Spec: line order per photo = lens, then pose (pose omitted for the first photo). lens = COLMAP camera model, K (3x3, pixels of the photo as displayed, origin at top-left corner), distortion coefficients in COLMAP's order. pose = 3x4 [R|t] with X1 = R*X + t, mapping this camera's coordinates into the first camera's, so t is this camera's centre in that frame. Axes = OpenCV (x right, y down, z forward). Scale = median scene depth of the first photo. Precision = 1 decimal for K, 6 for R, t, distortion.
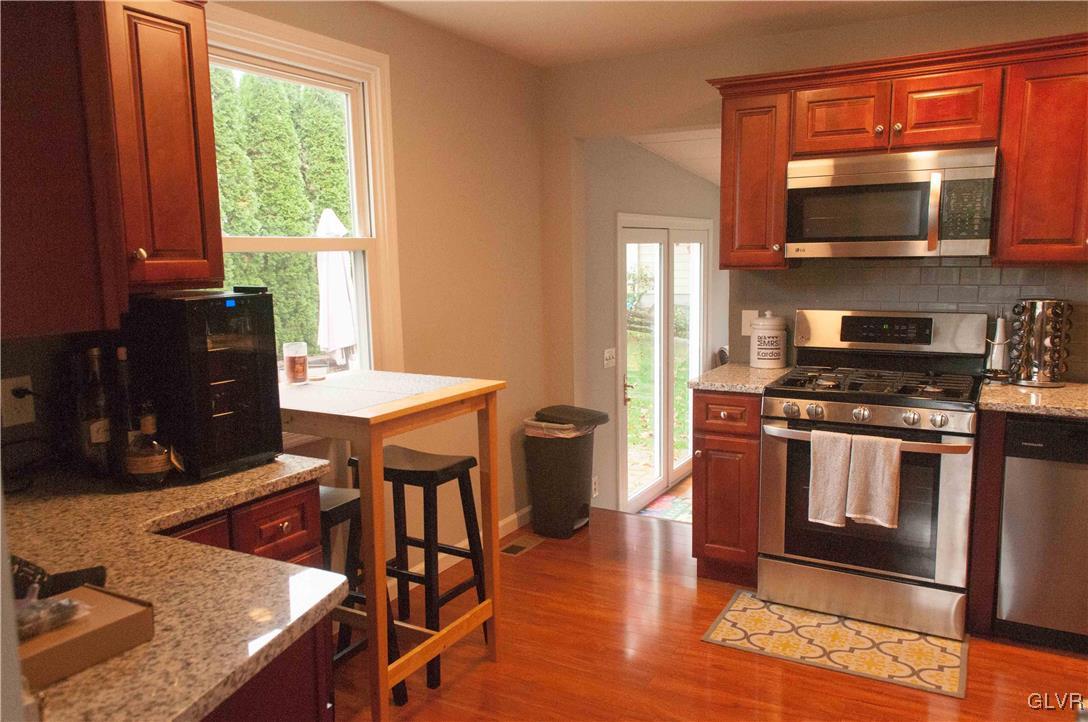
lens RADIAL K [[798.8, 0, 544.0], [0, 798.8, 361.0], [0, 0, 1]] dist [-0.002665, -0.001057]
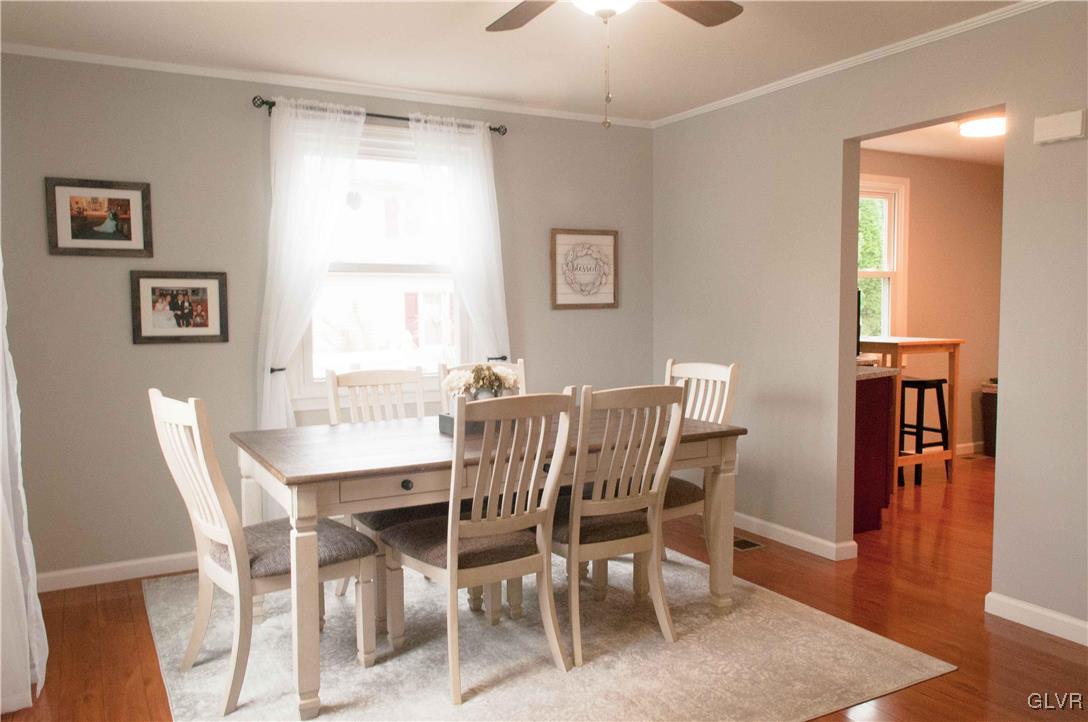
lens RADIAL K [[848.1, 0, 544.0], [0, 848.1, 361.0], [0, 0, 1]] dist [-0.006713, -0.003480]
pose [[0.855154, 0.041026, -0.516748, 0.141640], [-0.079236, 0.995494, -0.052091, 0.263946], [0.512282, 0.085491, 0.854552, -1.286563]]
